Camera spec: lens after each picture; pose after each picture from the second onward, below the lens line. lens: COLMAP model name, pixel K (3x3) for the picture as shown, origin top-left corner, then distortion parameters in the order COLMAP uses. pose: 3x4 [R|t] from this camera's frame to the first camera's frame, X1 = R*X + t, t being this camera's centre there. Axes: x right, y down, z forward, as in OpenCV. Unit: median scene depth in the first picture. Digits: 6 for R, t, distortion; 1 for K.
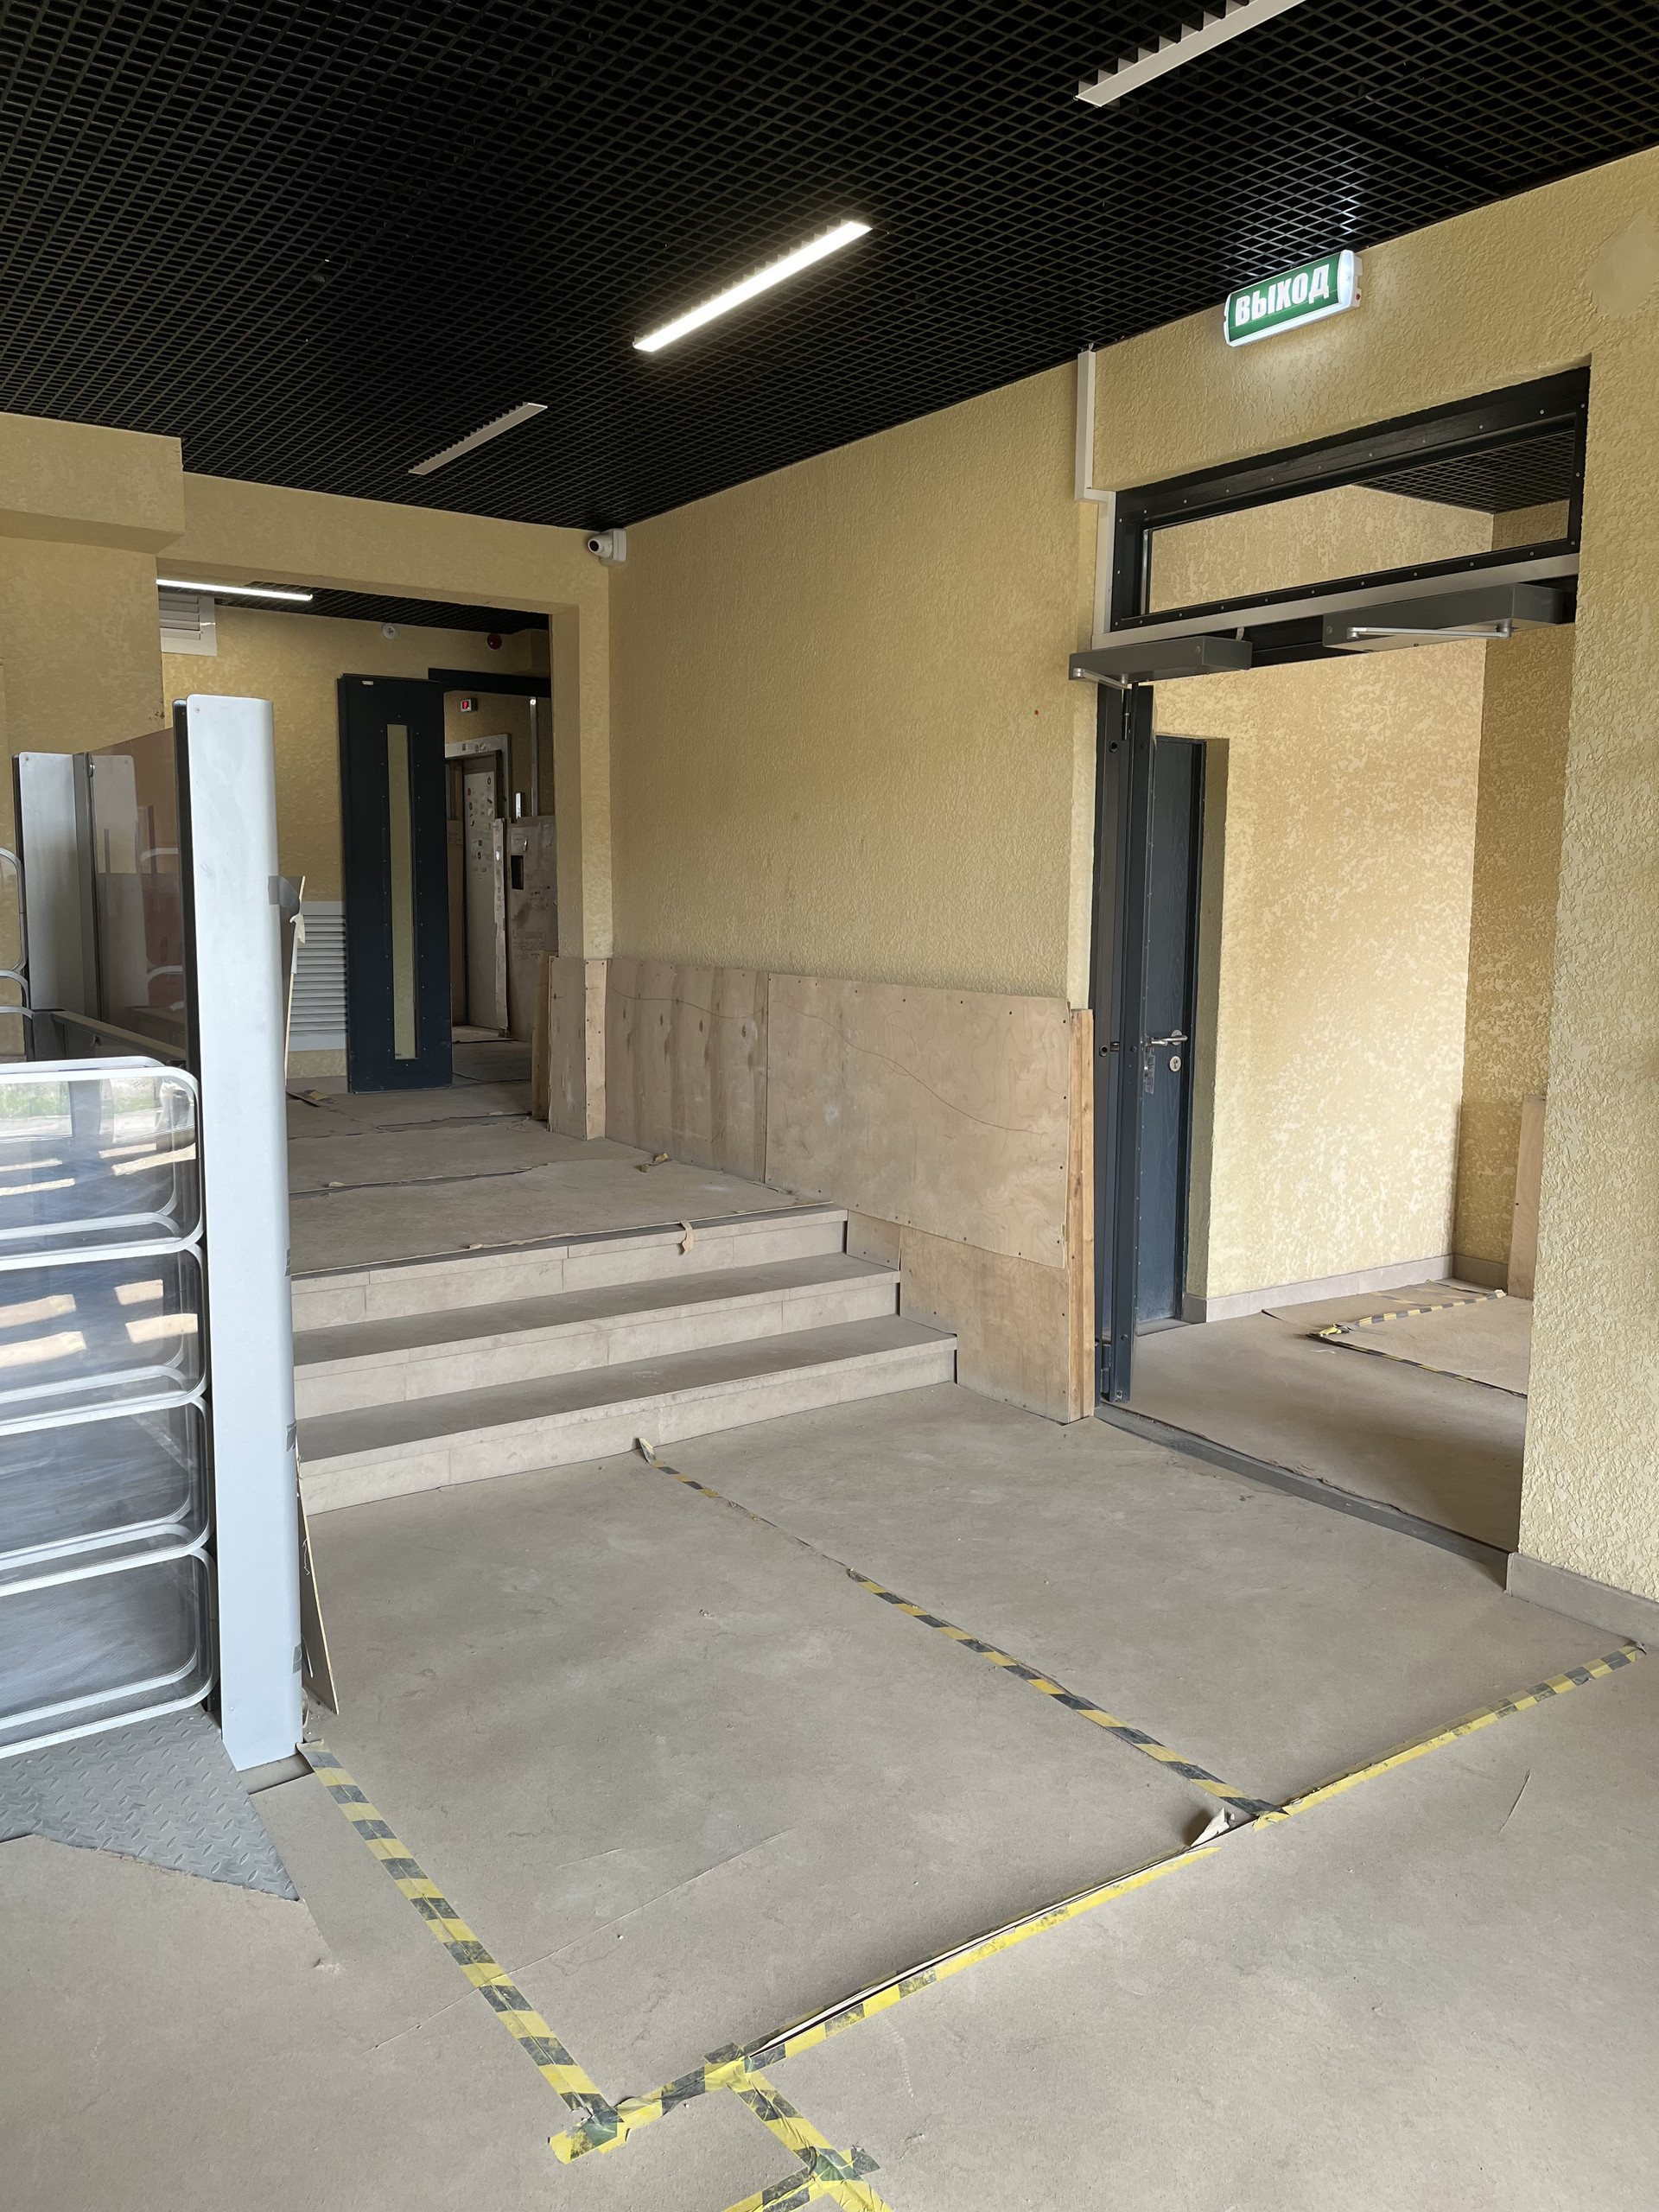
lens RADIAL K [[1682.2, 0, 834.0], [0, 1682.2, 1094.0], [0, 0, 1]] dist [0.051389, -0.072383]
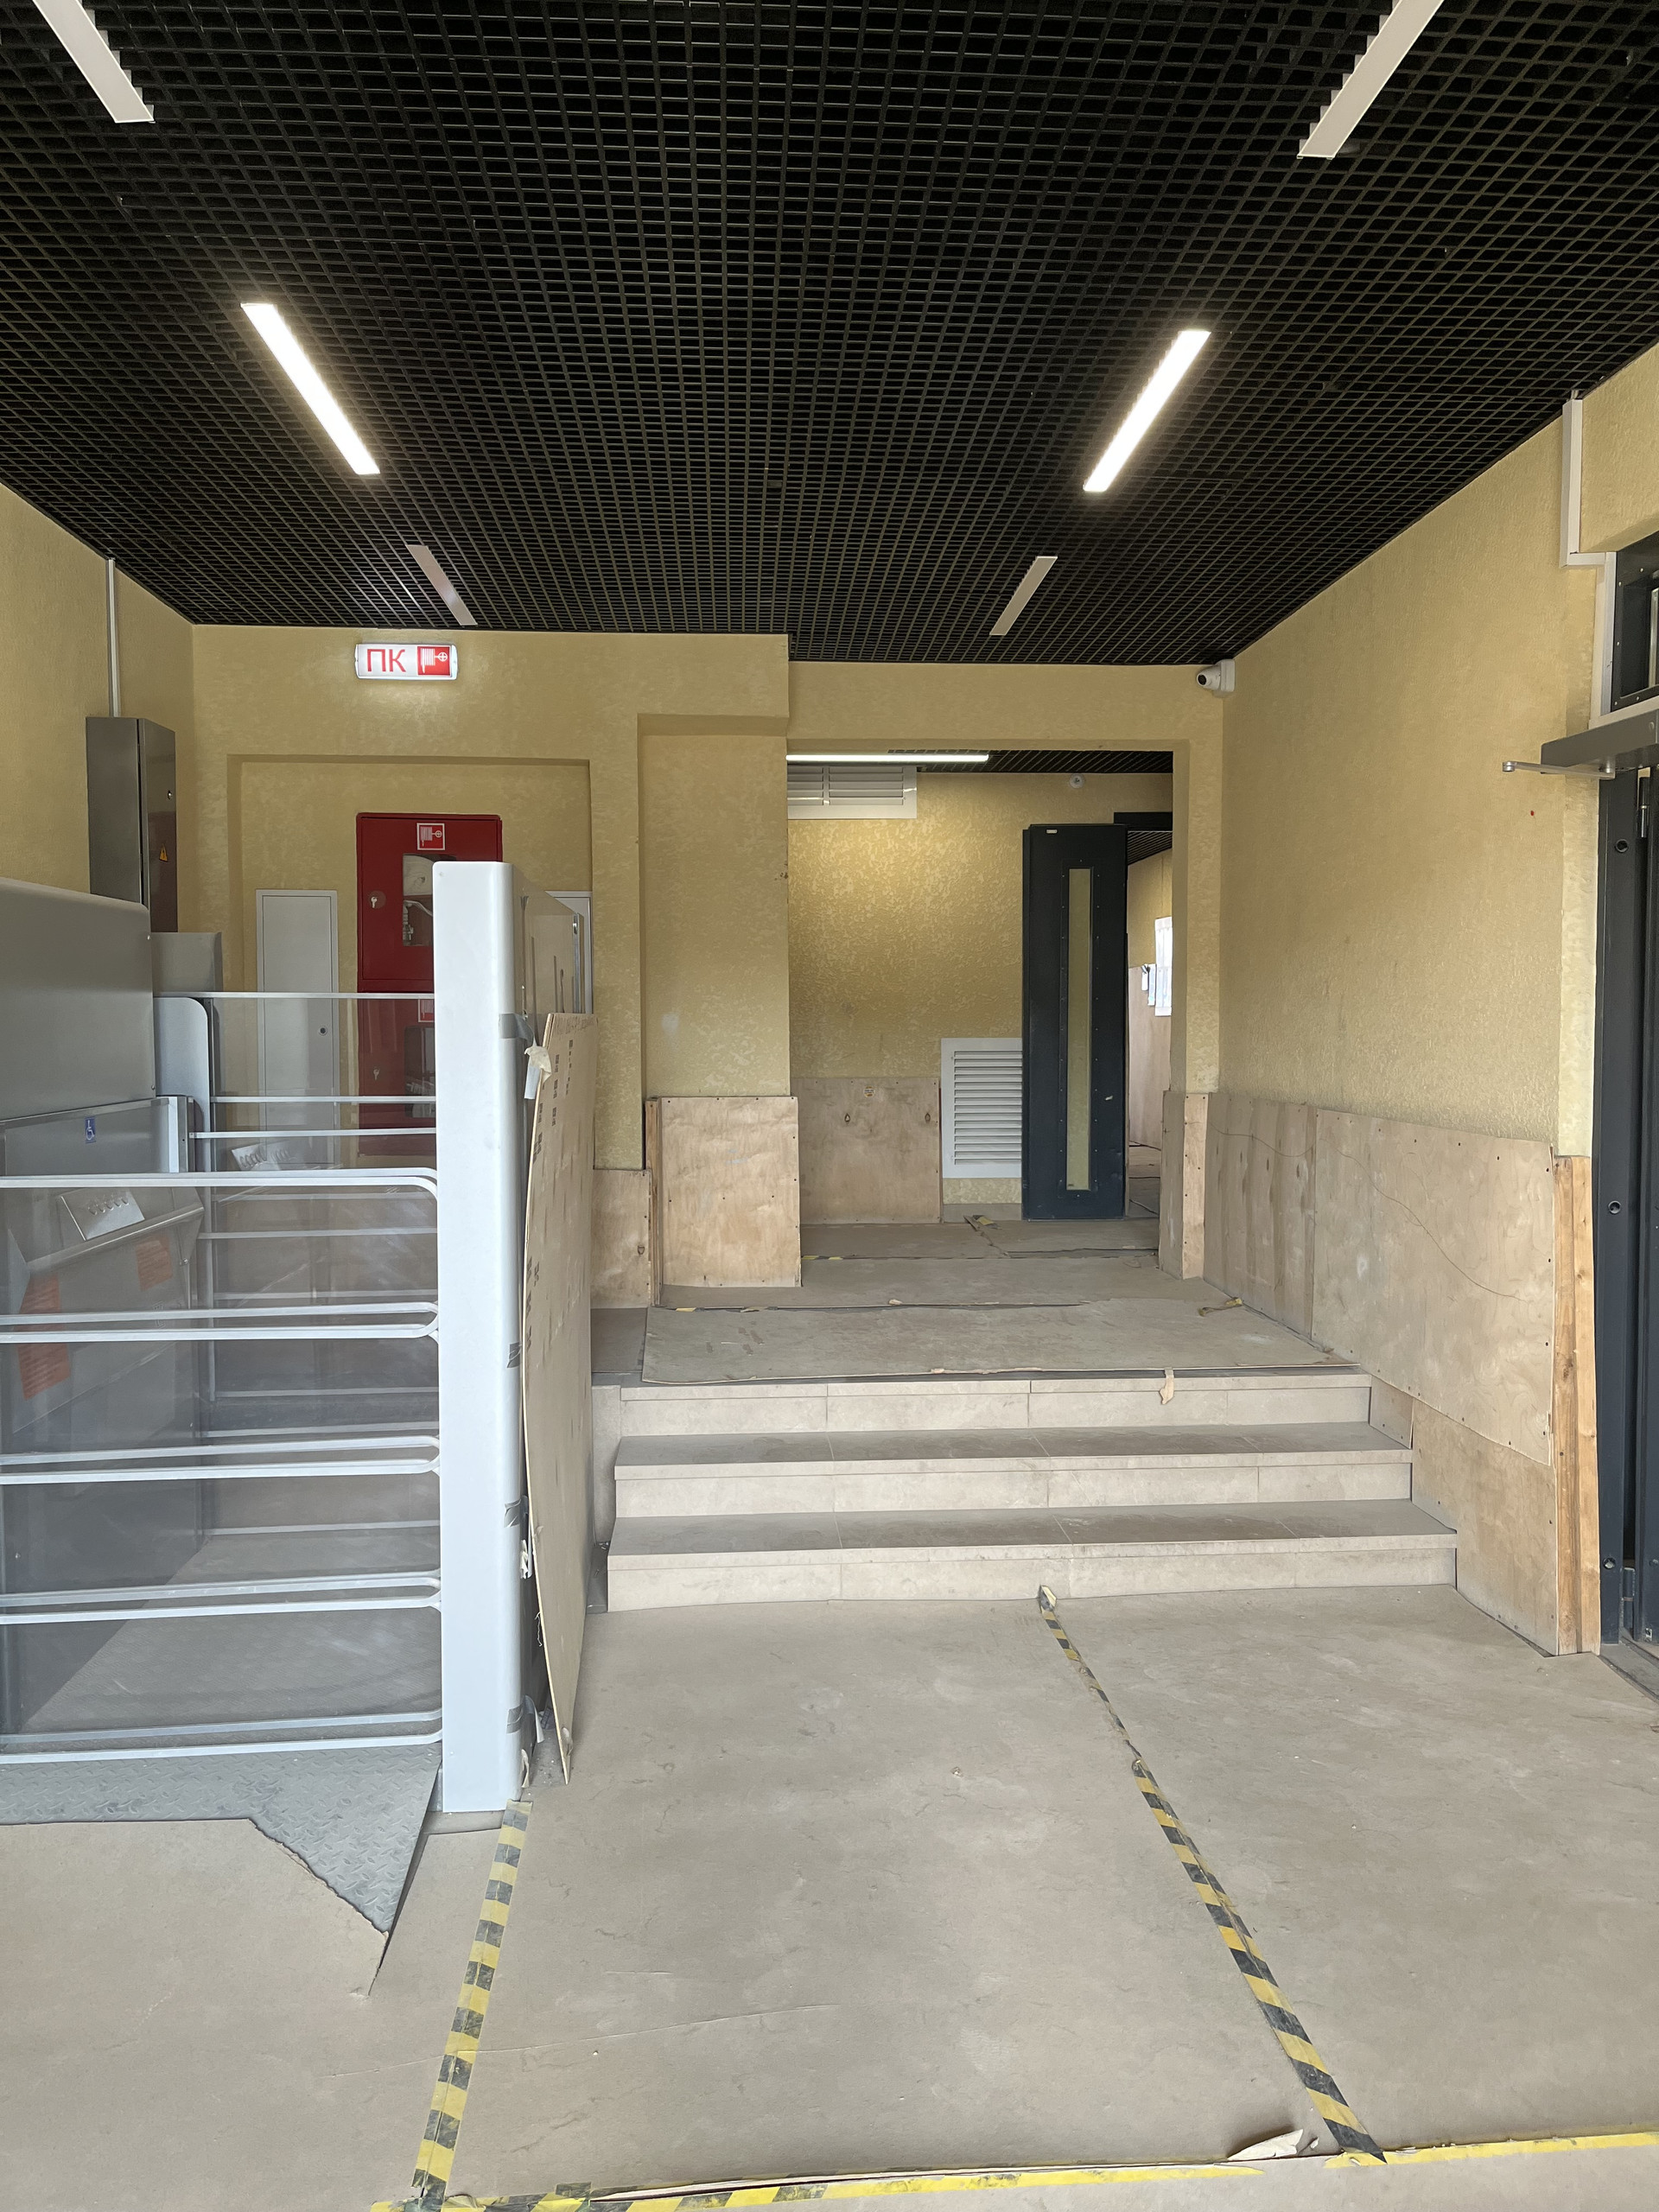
lens RADIAL K [[1682.2, 0, 828.3], [0, 1682.2, 1096.1], [0, 0, 1]] dist [0.051389, -0.072383]
pose [[0.856160, 0.010577, -0.516602, 0.261727], [-0.051891, 0.996496, -0.065596, -0.005304], [0.514098, 0.082968, 0.853709, 0.083921]]
